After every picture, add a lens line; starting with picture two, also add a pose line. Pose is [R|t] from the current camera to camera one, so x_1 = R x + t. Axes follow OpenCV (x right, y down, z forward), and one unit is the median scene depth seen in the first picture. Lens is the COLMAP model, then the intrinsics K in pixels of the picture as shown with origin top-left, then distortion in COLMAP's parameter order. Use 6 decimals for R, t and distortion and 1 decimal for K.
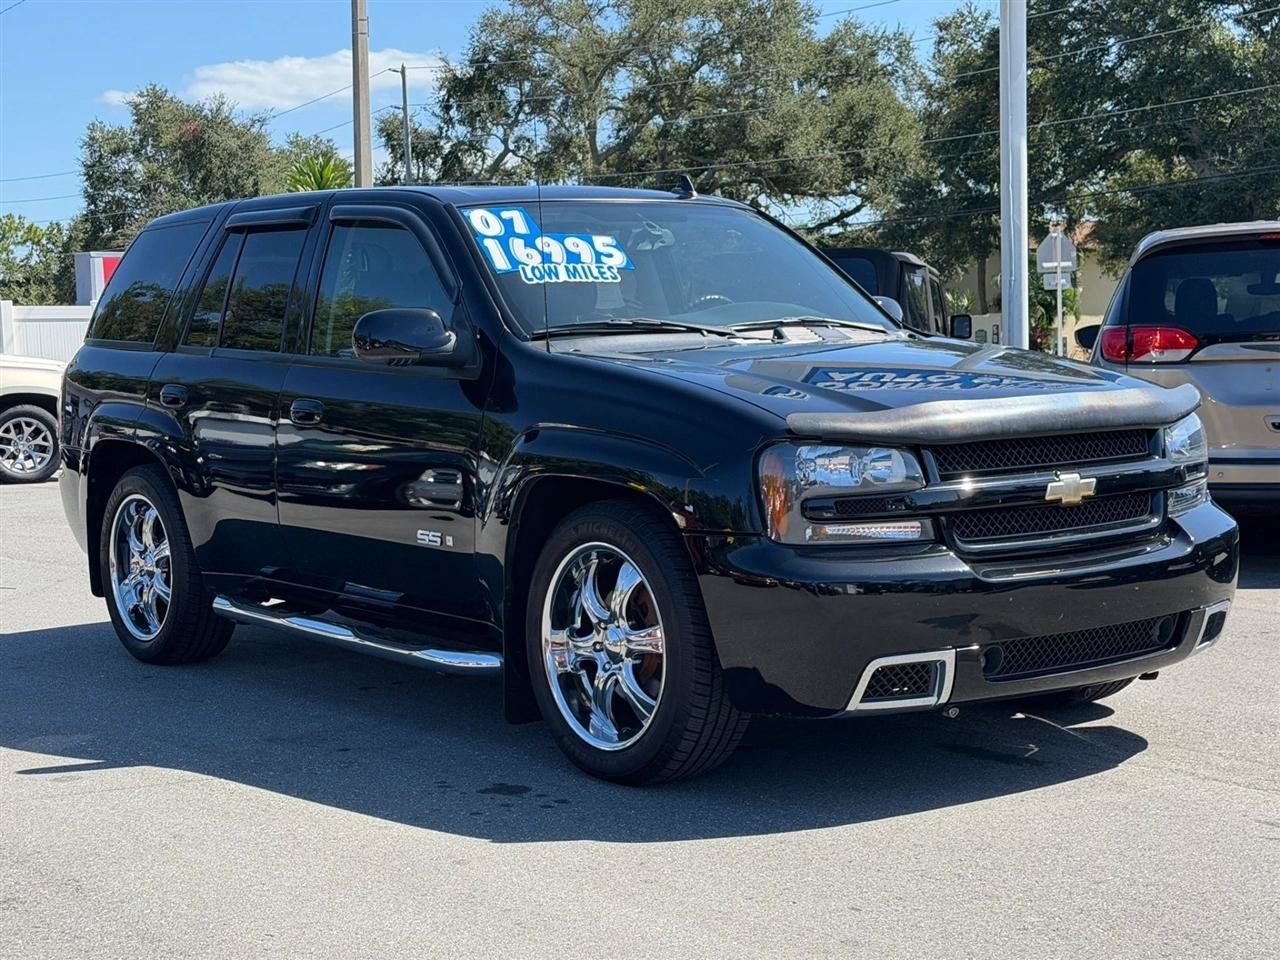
lens RADIAL K [[1983.5, 0, 649.3], [0, 1983.5, 480.2], [0, 0, 1]] dist [0.165867, 0.000000]
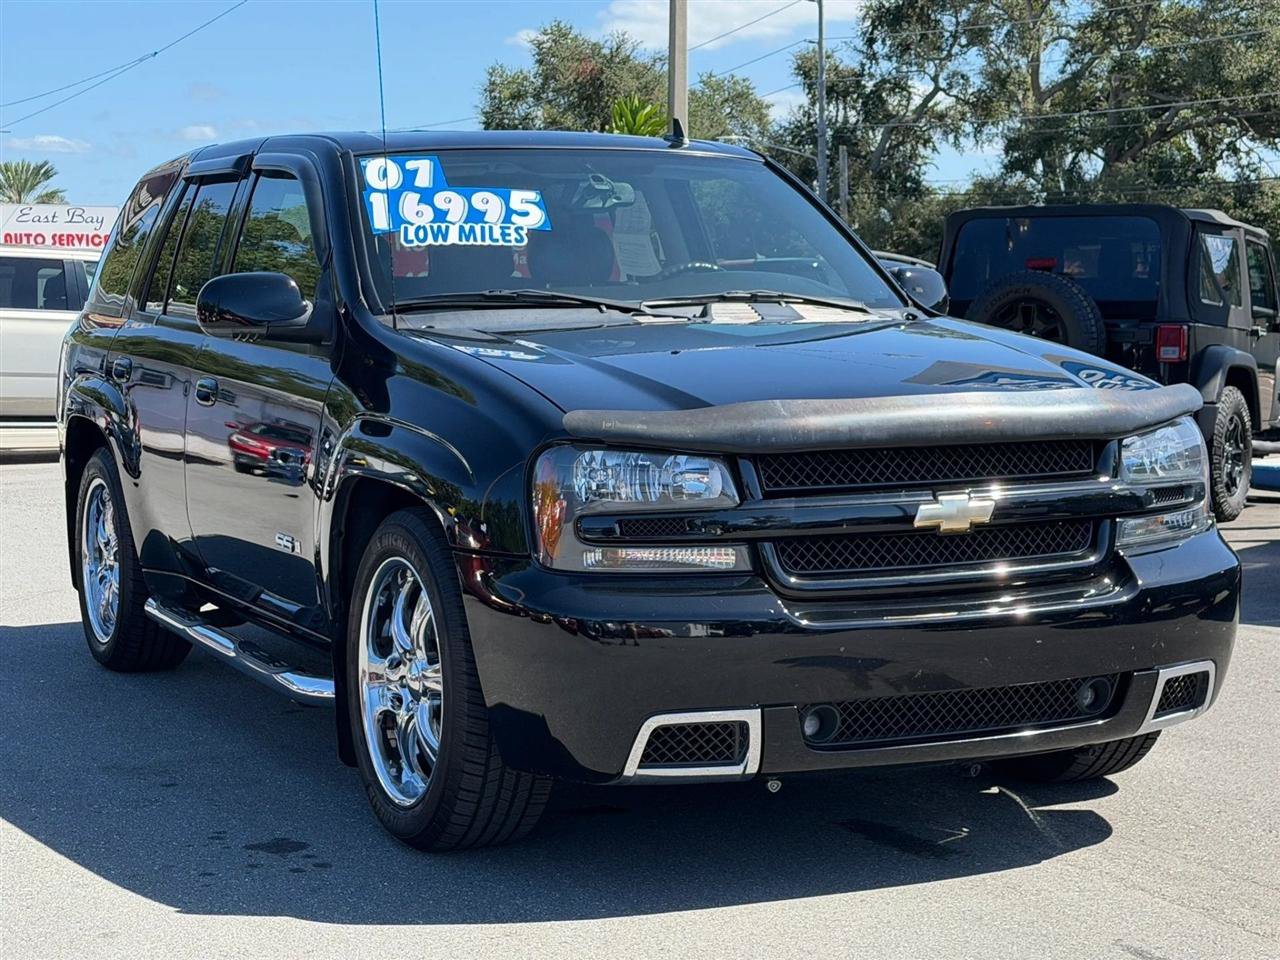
lens RADIAL K [[2256.9, 0, 636.1], [0, 2256.9, 488.4], [0, 0, 1]] dist [0.133562, 0.000000]
pose [[0.978731, 0.033241, -0.202438, 0.233168], [-0.031178, 0.999424, 0.013374, -0.012026], [0.202766, -0.006778, 0.979204, 0.077448]]
